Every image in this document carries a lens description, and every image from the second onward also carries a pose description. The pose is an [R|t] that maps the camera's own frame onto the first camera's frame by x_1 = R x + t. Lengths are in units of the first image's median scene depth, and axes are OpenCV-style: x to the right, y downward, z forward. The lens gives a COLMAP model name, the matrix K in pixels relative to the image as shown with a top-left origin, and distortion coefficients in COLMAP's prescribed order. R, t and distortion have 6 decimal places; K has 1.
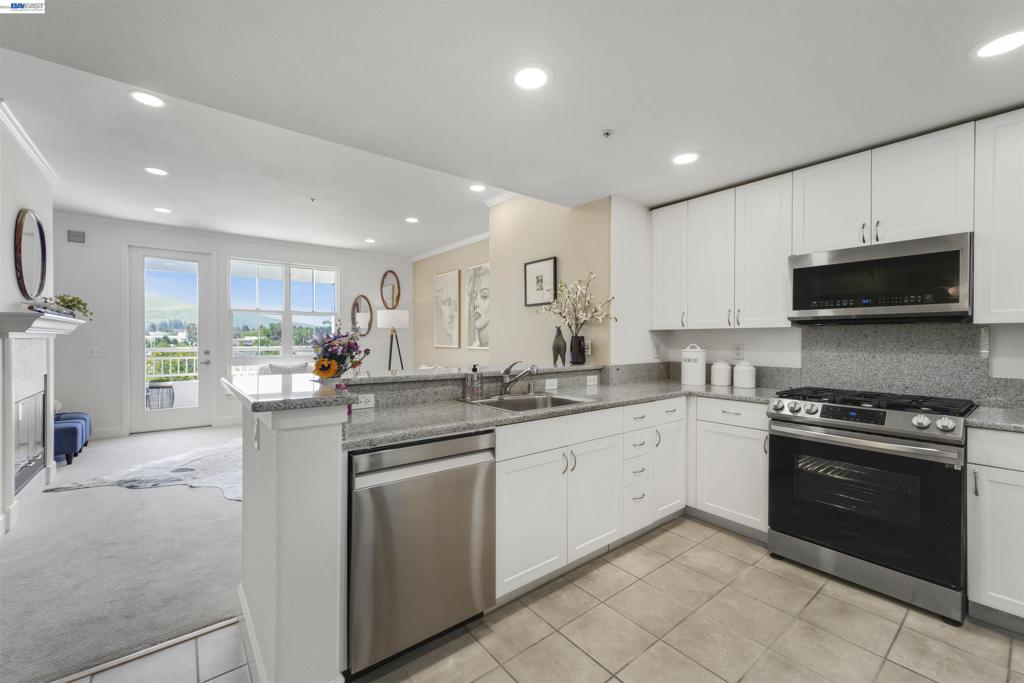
lens RADIAL K [[422.1, 0, 512.5], [0, 422.1, 341.6], [0, 0, 1]] dist [0.009951, 0.000064]
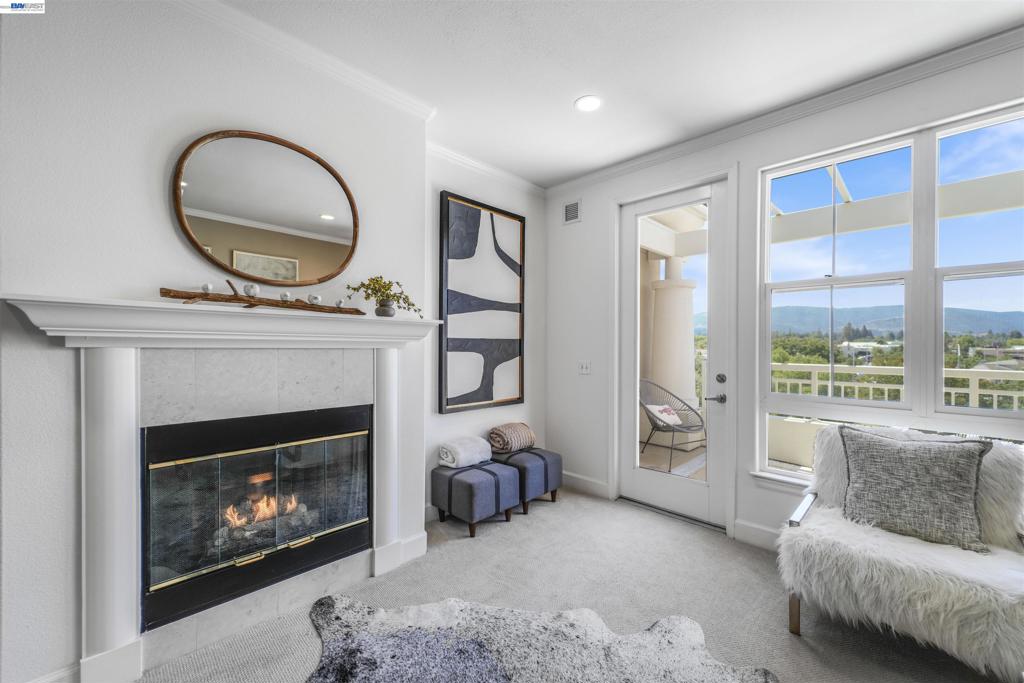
lens RADIAL K [[422.1, 0, 512.5], [0, 422.1, 341.6], [0, 0, 1]] dist [0.009951, 0.000064]
pose [[0.136878, -0.007950, -0.990556, -0.265197], [-0.012982, 0.999868, -0.009819, -0.009100], [0.990503, 0.014203, 0.136757, 0.692141]]
